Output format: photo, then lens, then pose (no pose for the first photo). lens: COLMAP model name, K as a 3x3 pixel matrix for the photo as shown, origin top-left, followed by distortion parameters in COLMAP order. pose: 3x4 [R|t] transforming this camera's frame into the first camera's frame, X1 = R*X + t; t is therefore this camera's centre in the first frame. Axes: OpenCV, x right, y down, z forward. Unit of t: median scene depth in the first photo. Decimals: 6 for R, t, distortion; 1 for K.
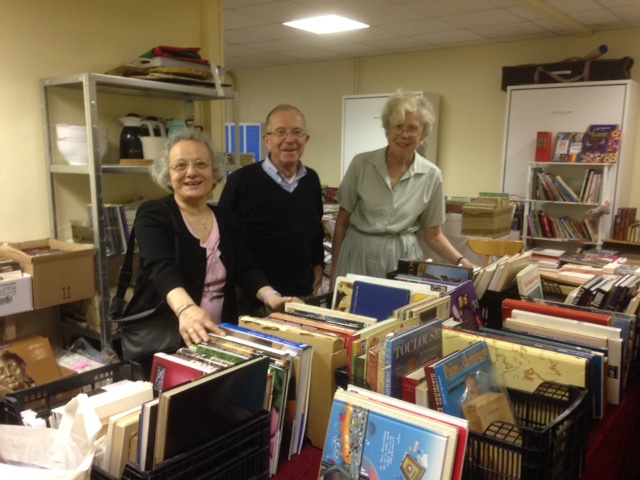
lens RADIAL K [[589.0, 0, 327.4], [0, 589.0, 238.2], [0, 0, 1]] dist [0.176151, -0.266645]
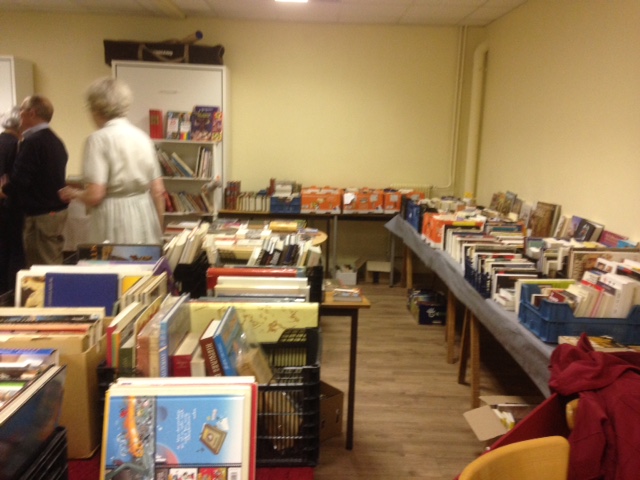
lens RADIAL K [[589.0, 0, 327.4], [0, 589.0, 238.2], [0, 0, 1]] dist [0.176151, -0.266645]
pose [[0.766823, -0.103963, 0.633383, -0.227279], [0.080703, 0.994581, 0.065544, -0.004688], [-0.636764, 0.000855, 0.771058, 0.055809]]
